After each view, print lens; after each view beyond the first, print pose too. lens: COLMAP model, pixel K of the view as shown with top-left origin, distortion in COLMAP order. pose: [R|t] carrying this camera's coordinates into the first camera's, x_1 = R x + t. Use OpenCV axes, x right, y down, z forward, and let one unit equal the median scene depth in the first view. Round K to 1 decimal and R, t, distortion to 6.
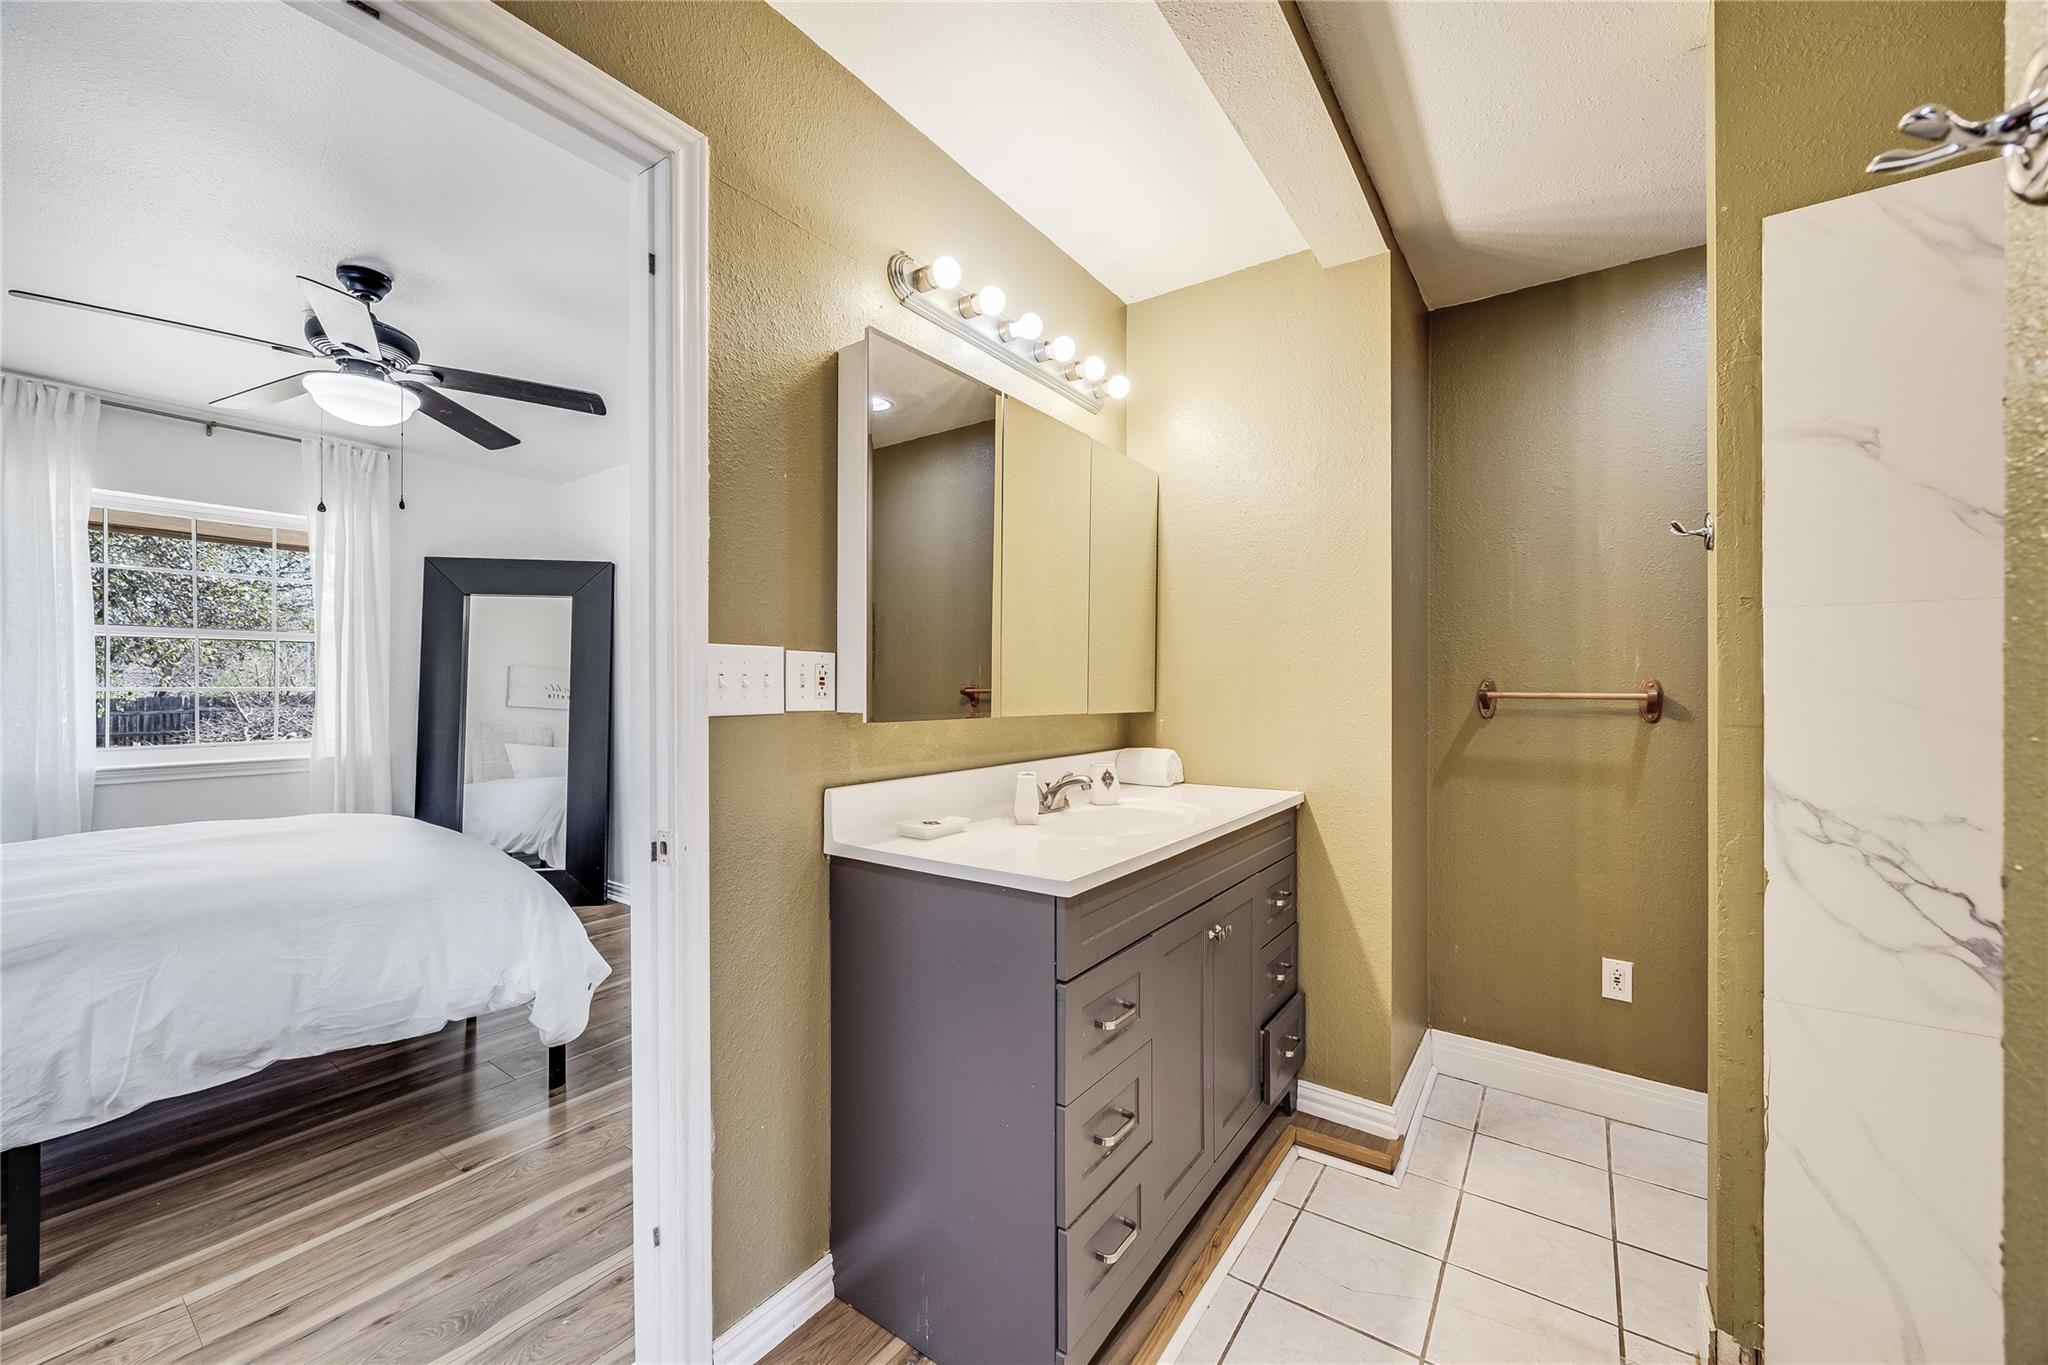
lens RADIAL K [[778.9, 0, 1030.4], [0, 778.9, 686.0], [0, 0, 1]] dist [-0.002783, -0.000051]
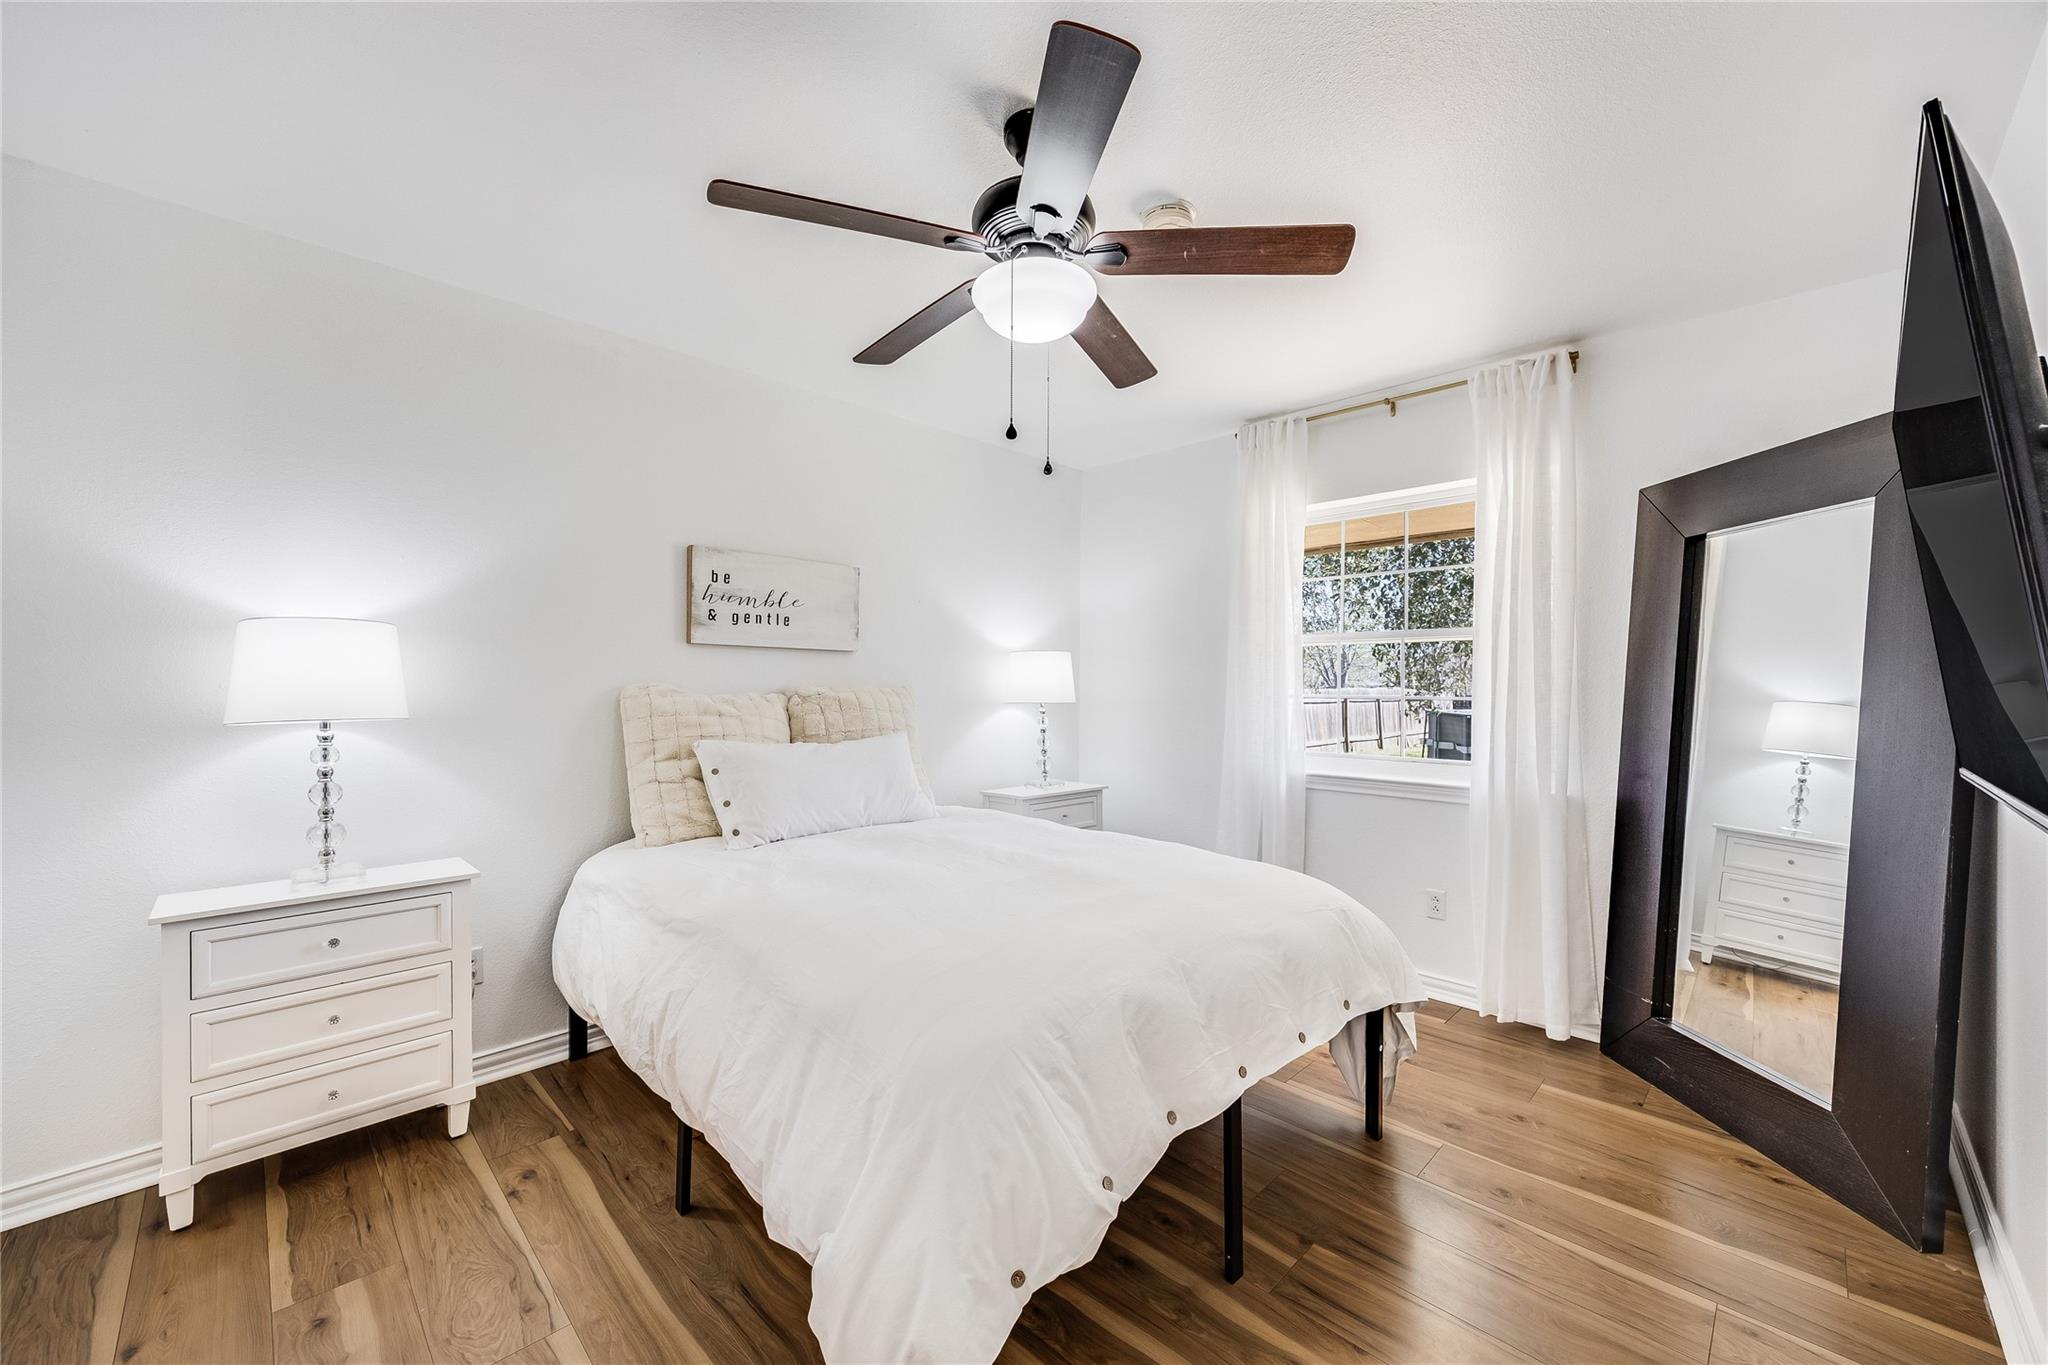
lens RADIAL K [[778.9, 0, 1030.4], [0, 778.9, 686.0], [0, 0, 1]] dist [-0.002783, -0.000051]
pose [[-0.158323, 0.000723, -0.987387, -0.103661], [-0.009020, 0.999957, 0.002179, -0.006504], [0.987346, 0.009251, -0.158310, 0.764029]]
